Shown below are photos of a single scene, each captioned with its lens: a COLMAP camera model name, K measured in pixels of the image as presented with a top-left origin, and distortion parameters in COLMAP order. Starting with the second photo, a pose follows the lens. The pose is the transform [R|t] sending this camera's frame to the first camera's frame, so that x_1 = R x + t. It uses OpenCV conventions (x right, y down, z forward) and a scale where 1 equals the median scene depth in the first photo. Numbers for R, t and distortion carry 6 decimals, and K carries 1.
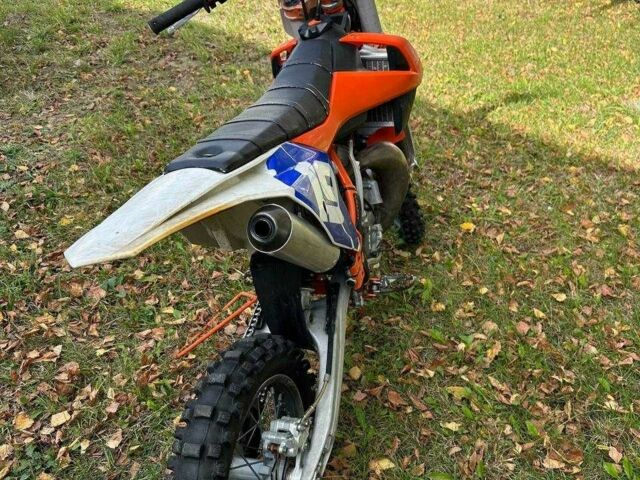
lens RADIAL K [[600.1, 0, 318.4], [0, 600.1, 231.5], [0, 0, 1]] dist [0.149111, -0.306412]
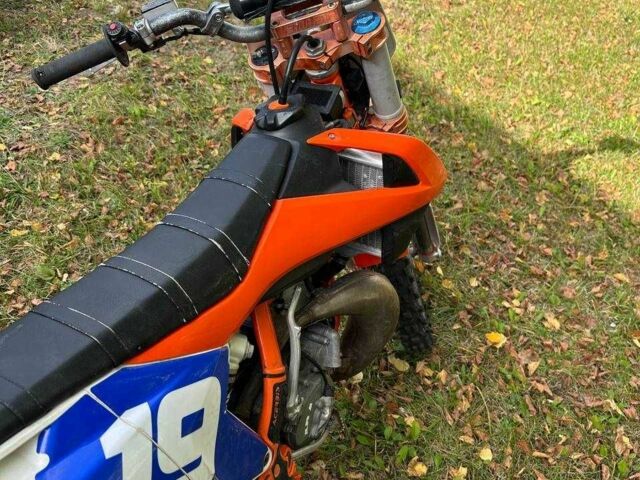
lens RADIAL K [[600.1, 0, 318.4], [0, 600.1, 231.5], [0, 0, 1]] dist [0.149111, -0.306412]
pose [[0.973980, 0.193645, -0.117744, 0.084182], [-0.179851, 0.976550, 0.118335, -0.175502], [0.137898, -0.094080, 0.985968, 0.200997]]
